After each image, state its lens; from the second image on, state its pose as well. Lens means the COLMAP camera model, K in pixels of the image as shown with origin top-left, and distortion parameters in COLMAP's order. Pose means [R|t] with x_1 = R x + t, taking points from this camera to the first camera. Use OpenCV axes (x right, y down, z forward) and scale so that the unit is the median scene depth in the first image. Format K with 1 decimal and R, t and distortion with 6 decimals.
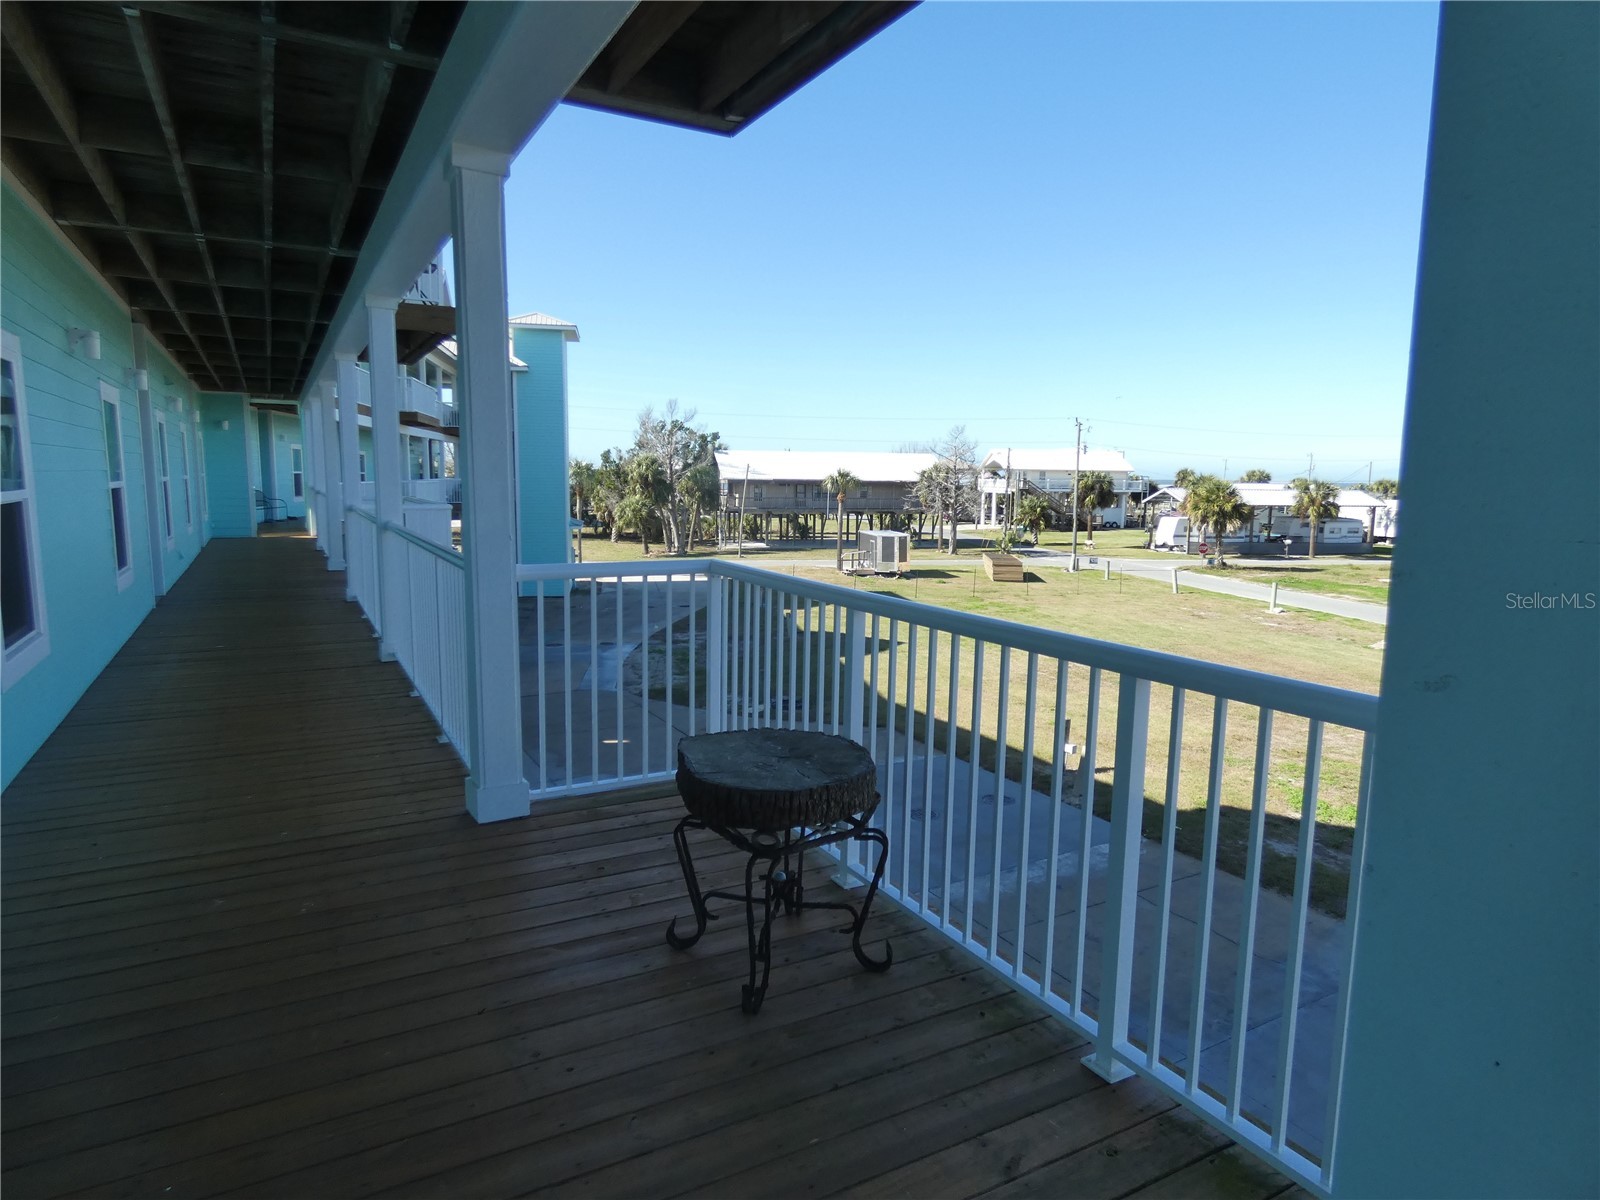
lens RADIAL K [[974.9, 0, 792.5], [0, 974.9, 589.4], [0, 0, 1]] dist [0.004995, 0.000555]
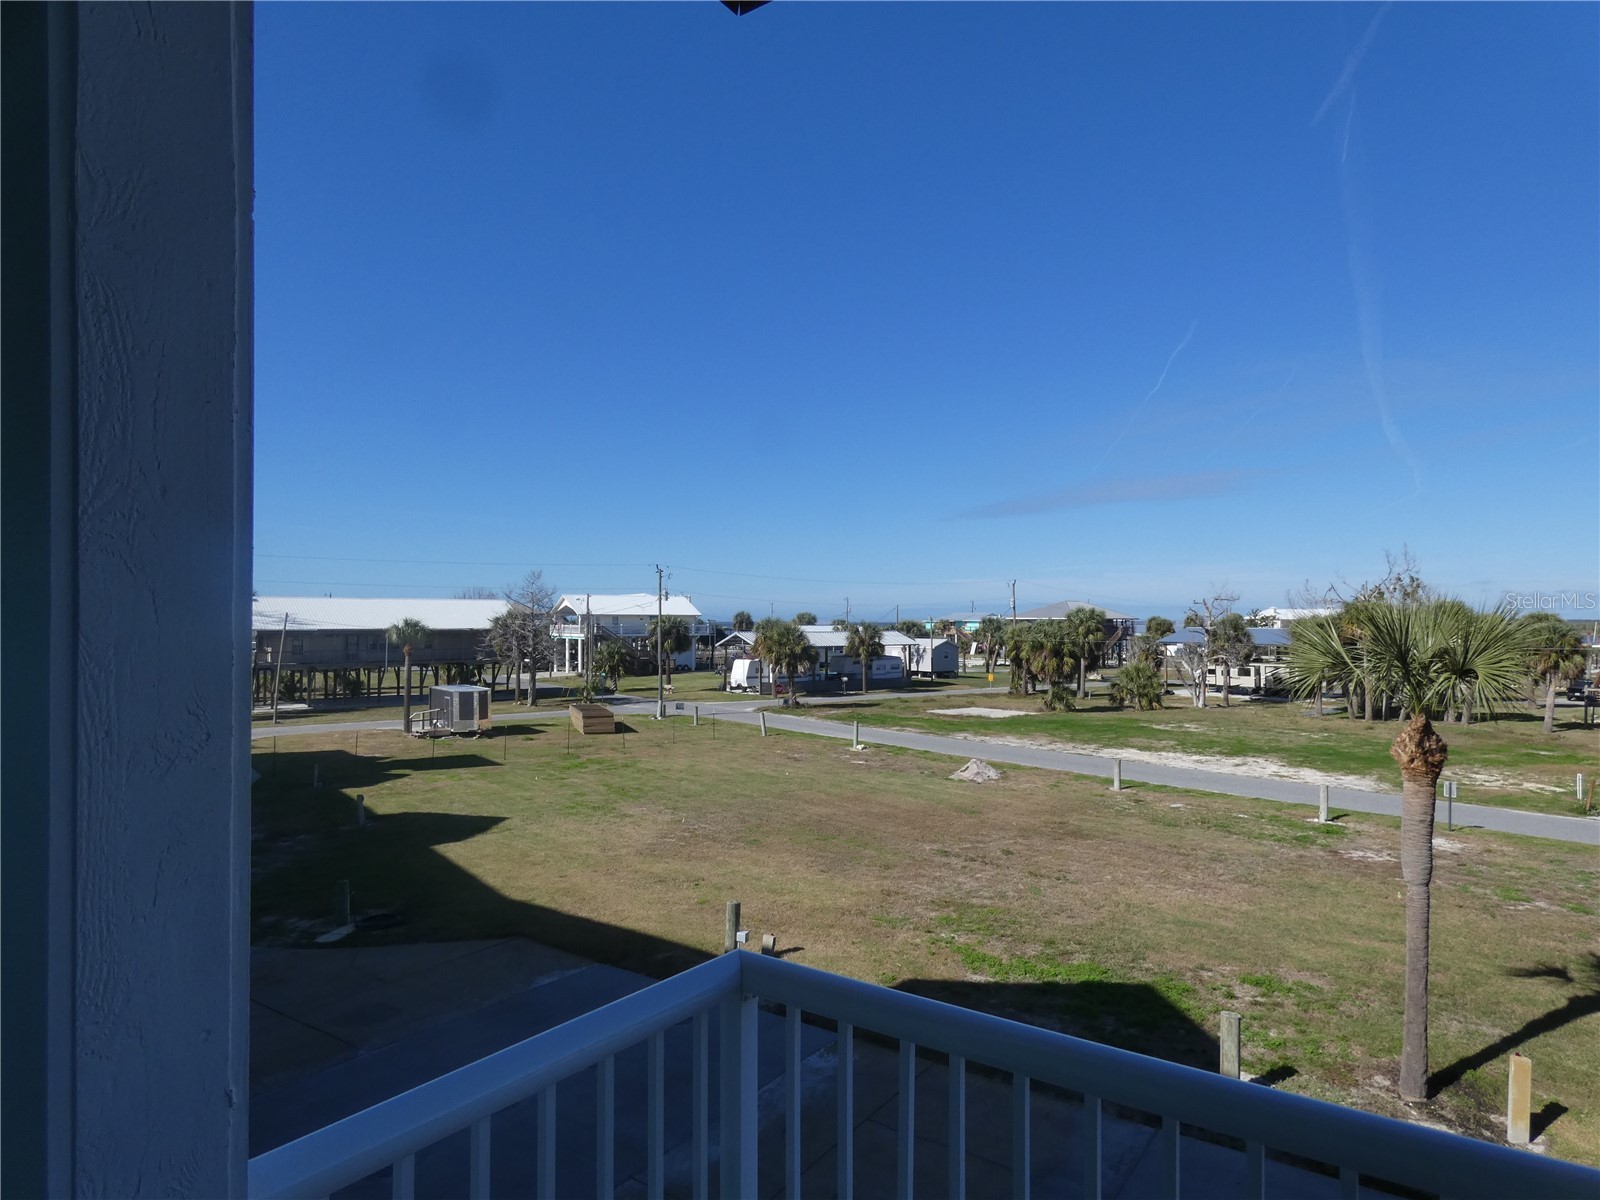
lens RADIAL K [[974.9, 0, 795.7], [0, 974.9, 600.4], [0, 0, 1]] dist [0.004995, 0.000555]
pose [[0.900512, -0.003629, 0.434816, -0.015328], [0.062066, 0.990799, -0.120270, -0.008208], [-0.430379, 0.135292, 0.892452, 0.039871]]
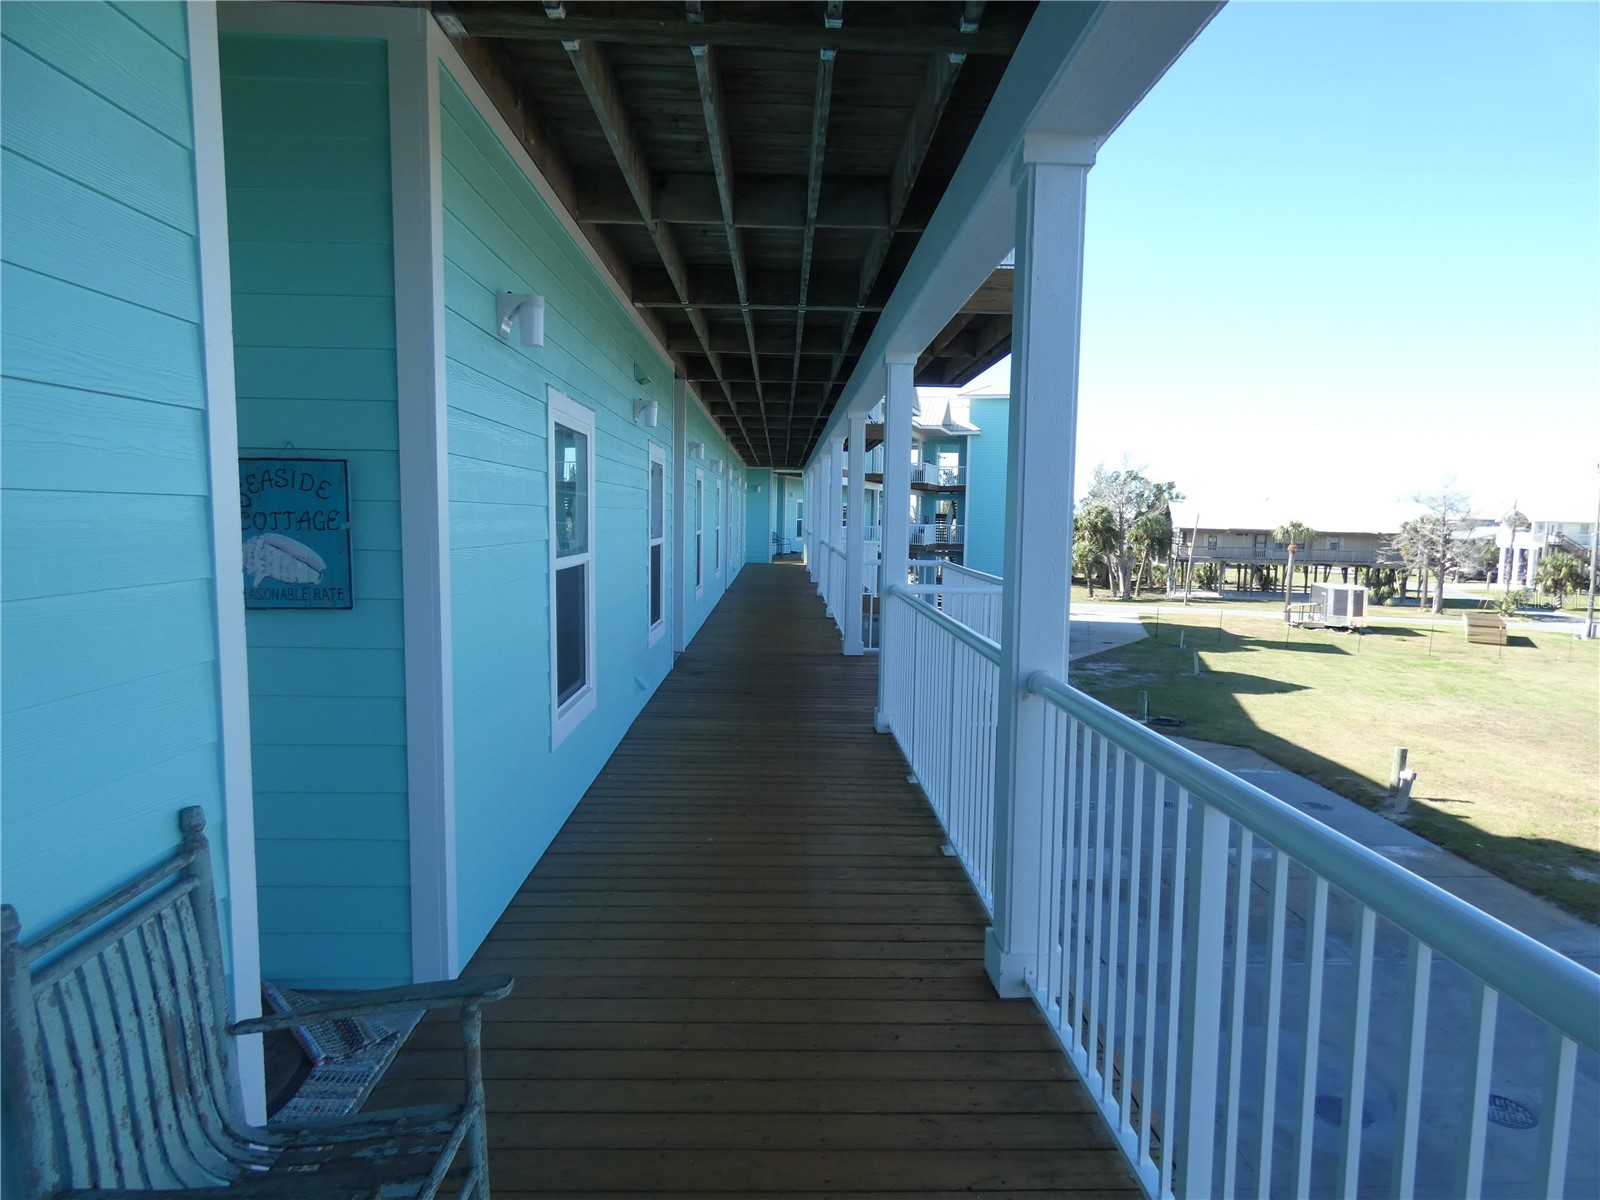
lens RADIAL K [[974.9, 0, 803.9], [0, 974.9, 593.7], [0, 0, 1]] dist [0.004995, 0.000555]
pose [[0.893756, 0.045228, -0.446267, 0.042526], [-0.064099, 0.997571, -0.027274, 0.008221], [0.443950, 0.052982, 0.894484, -0.081059]]
